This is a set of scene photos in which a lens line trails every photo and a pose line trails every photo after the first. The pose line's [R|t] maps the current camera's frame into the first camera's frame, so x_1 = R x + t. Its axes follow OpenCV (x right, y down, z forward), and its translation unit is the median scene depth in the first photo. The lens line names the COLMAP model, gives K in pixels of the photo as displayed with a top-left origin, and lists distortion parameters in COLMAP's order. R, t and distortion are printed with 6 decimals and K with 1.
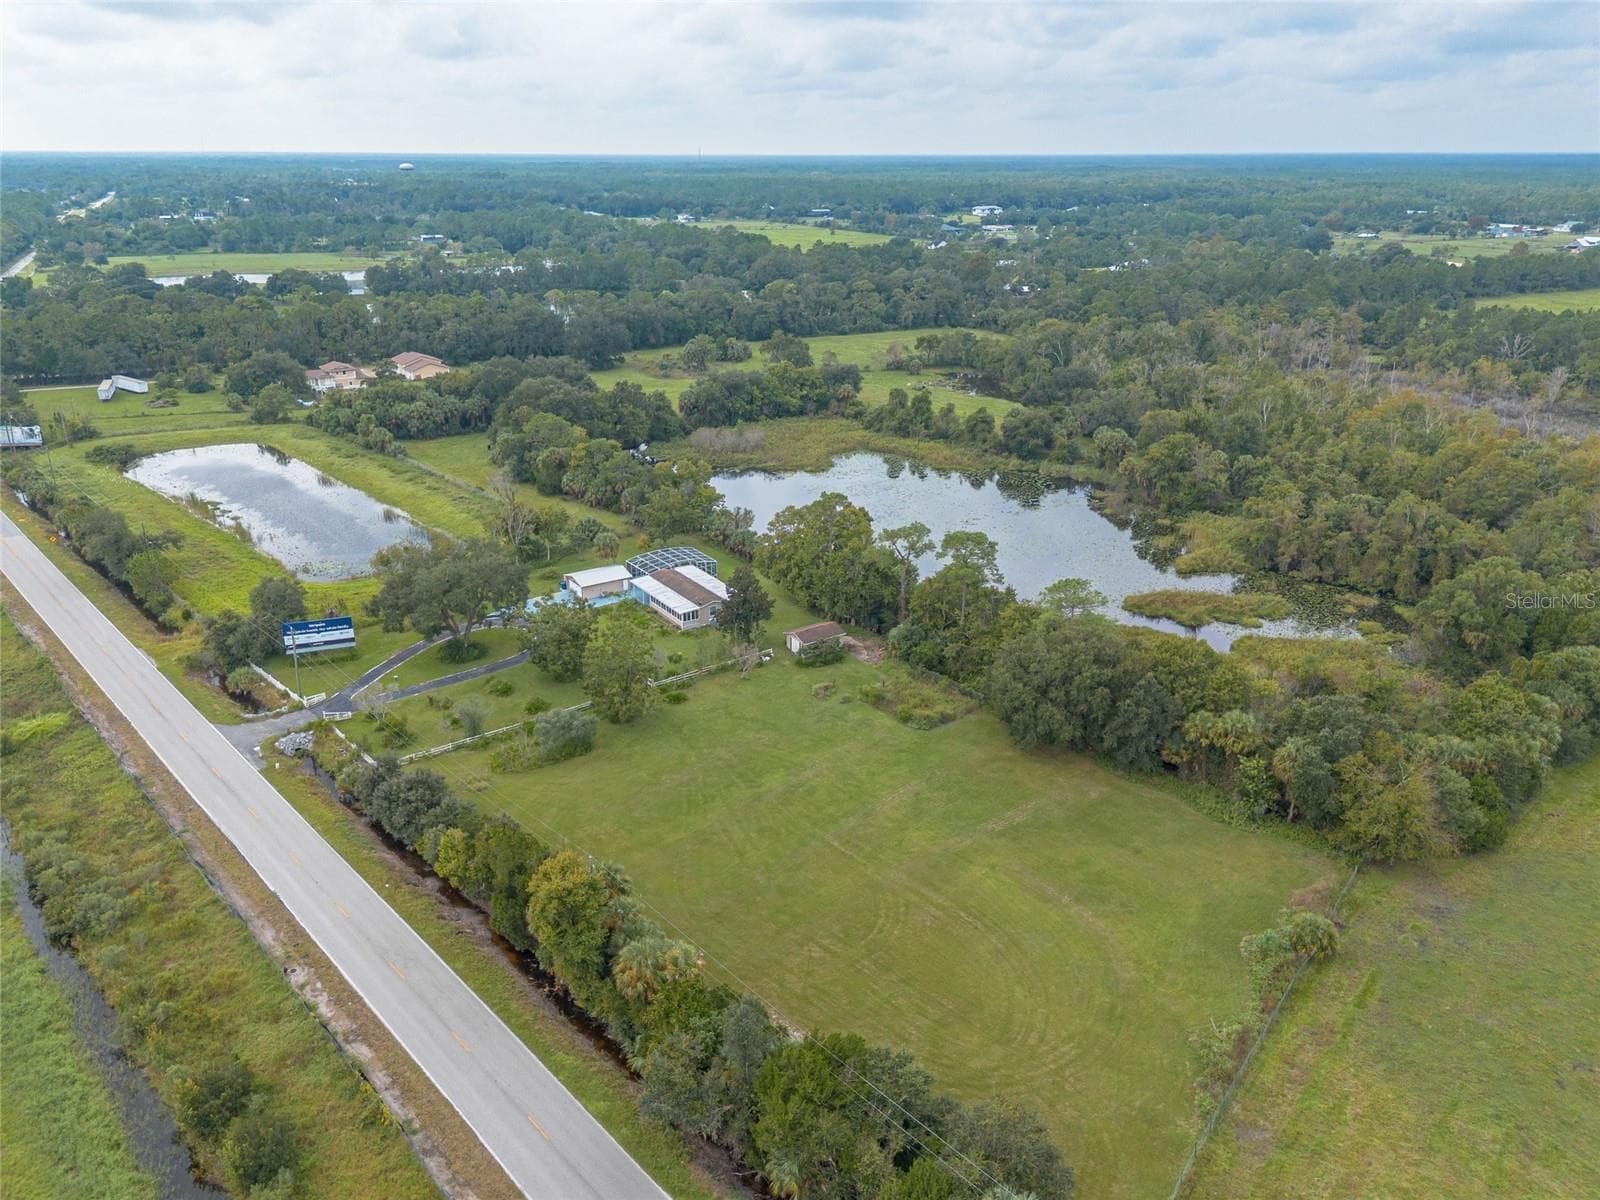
lens RADIAL K [[1143.7, 0, 800.0], [0, 1143.7, 600.0], [0, 0, 1]] dist [0.100954, -0.126530]
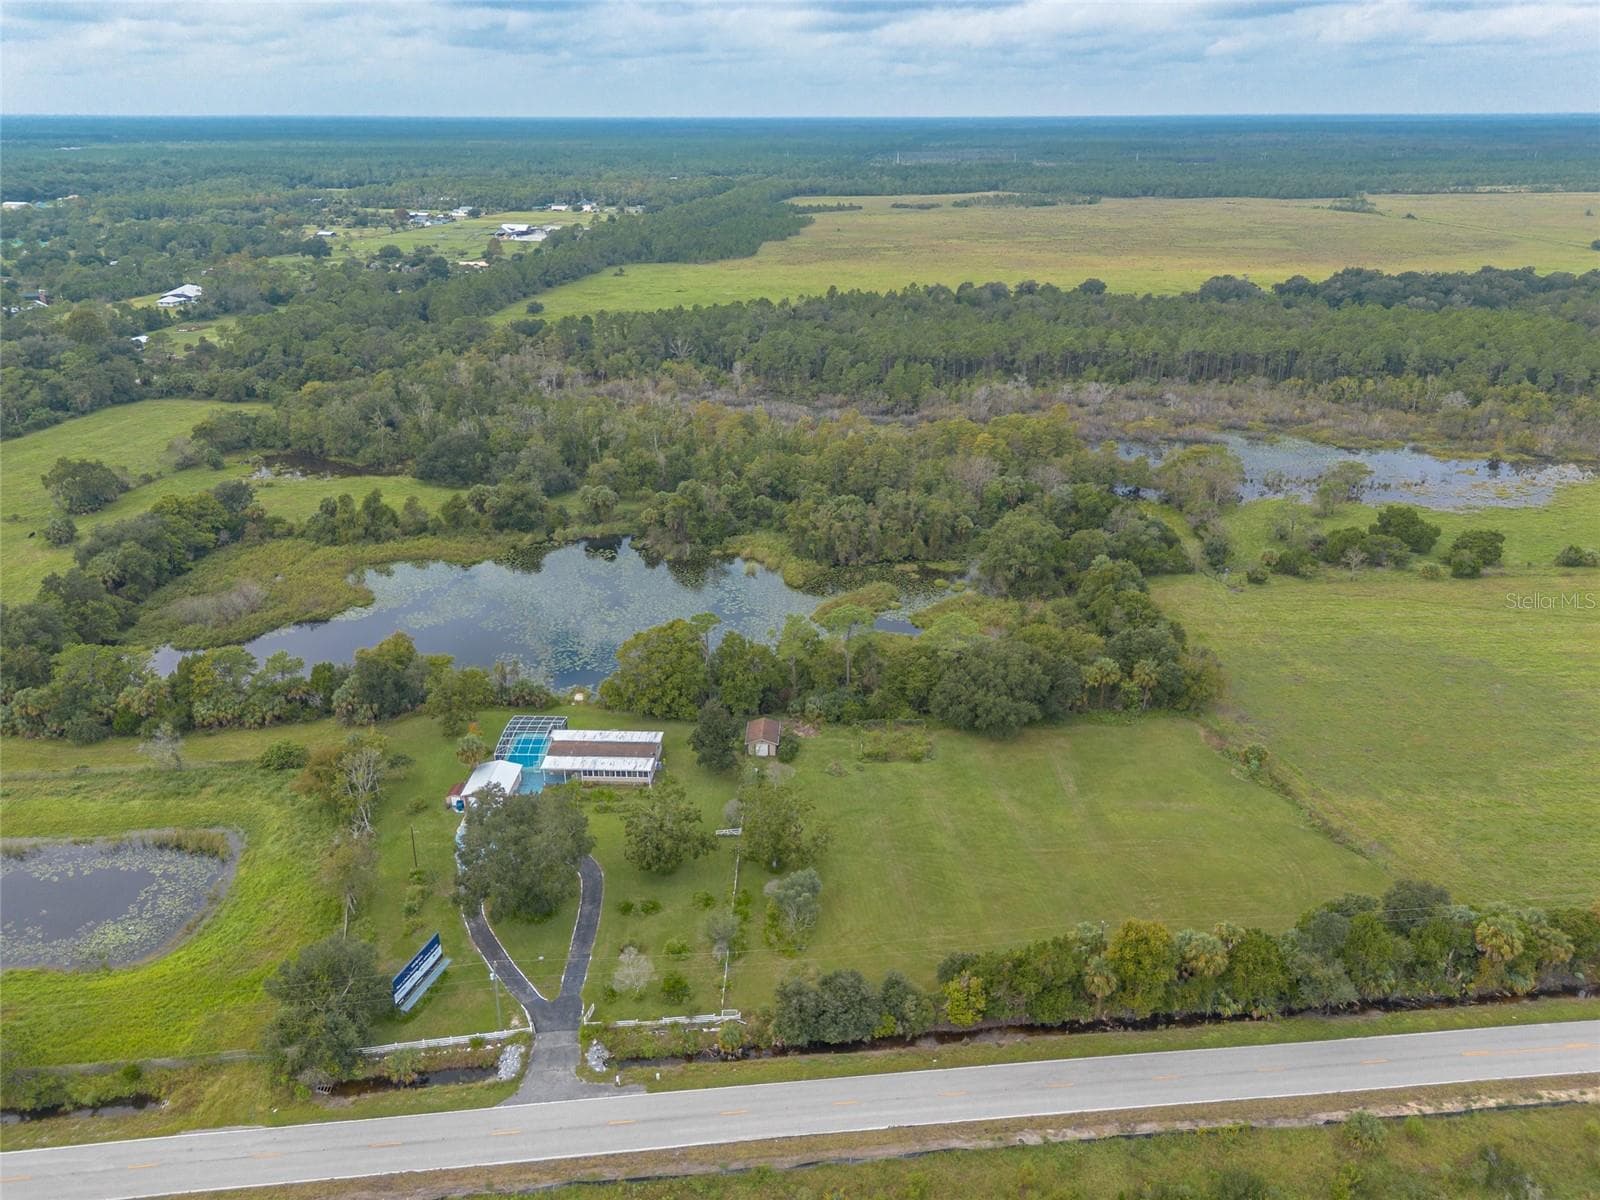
lens RADIAL K [[1143.7, 0, 800.0], [0, 1143.7, 600.0], [0, 0, 1]] dist [0.100954, -0.126530]
pose [[0.599243, -0.316516, 0.735340, -0.535175], [0.295405, 0.941128, 0.164363, -0.191224], [-0.744072, 0.118729, 0.657465, 0.143563]]
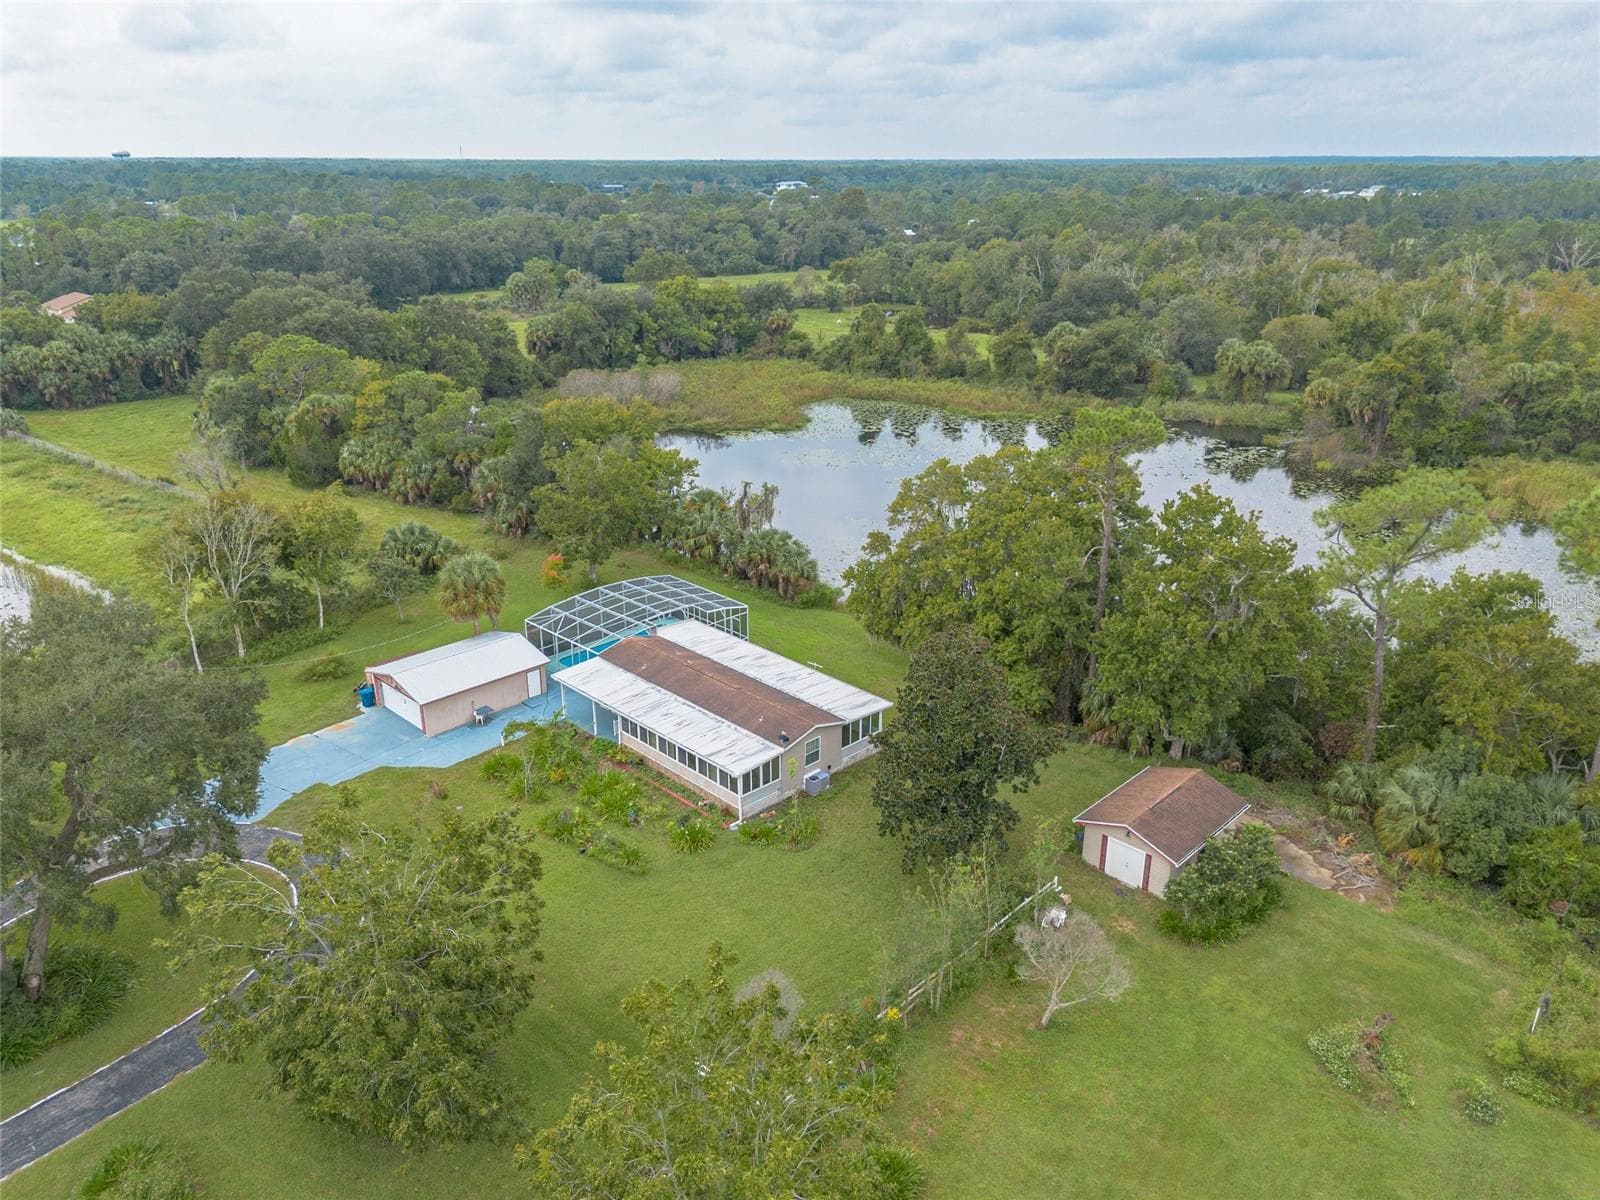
lens RADIAL K [[1157.9, 0, 782.8], [0, 1157.9, 578.1], [0, 0, 1]] dist [0.064428, -0.069090]
pose [[0.984616, -0.064223, 0.162504, -0.104270], [0.068174, 0.997495, -0.018844, -0.028668], [-0.160887, 0.029633, 0.986528, 0.475240]]
